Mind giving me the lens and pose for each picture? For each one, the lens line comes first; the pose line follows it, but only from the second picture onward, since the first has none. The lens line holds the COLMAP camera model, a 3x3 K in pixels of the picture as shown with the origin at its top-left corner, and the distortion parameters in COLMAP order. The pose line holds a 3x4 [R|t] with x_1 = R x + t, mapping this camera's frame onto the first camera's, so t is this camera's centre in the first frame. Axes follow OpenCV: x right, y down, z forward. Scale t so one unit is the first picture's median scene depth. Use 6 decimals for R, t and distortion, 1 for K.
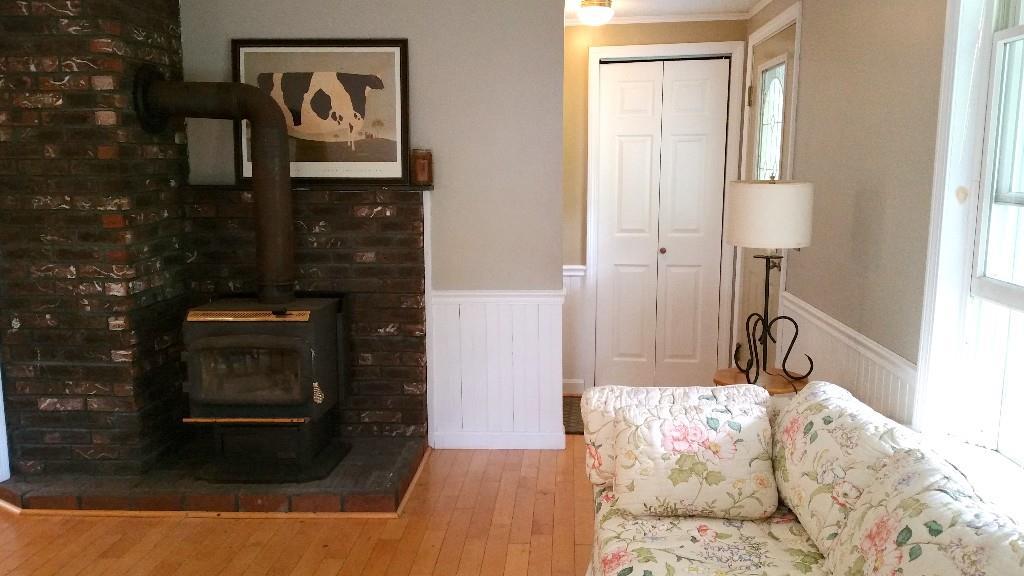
lens RADIAL K [[846.7, 0, 512.9], [0, 846.7, 298.3], [0, 0, 1]] dist [0.008908, -0.004755]
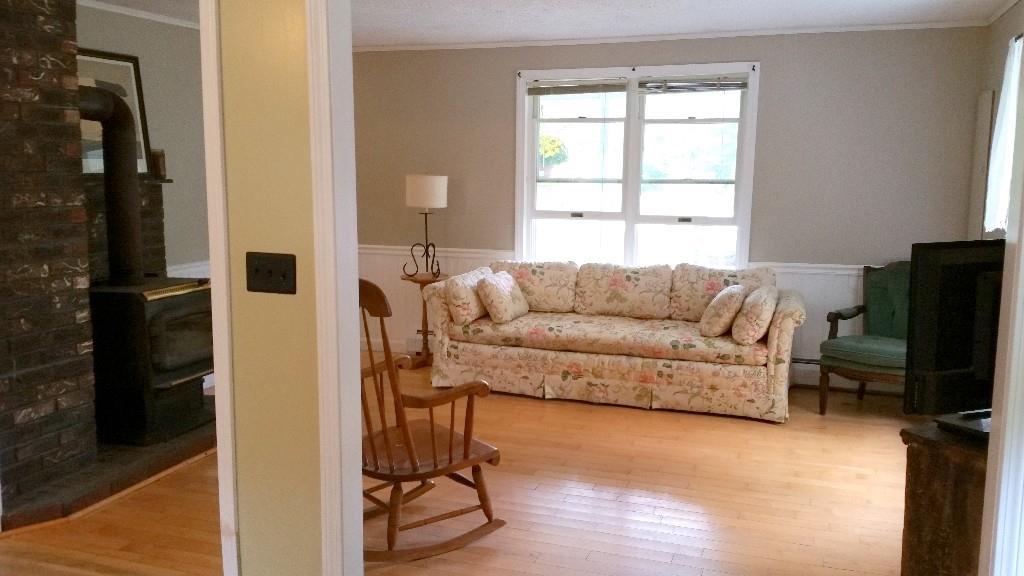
lens RADIAL K [[846.7, 0, 514.2], [0, 846.7, 283.2], [0, 0, 1]] dist [0.008908, -0.004755]
pose [[0.284224, -0.127310, 0.950268, -1.297069], [0.139635, 0.986073, 0.090342, -0.029499], [-0.948535, 0.107013, 0.298042, 0.197124]]
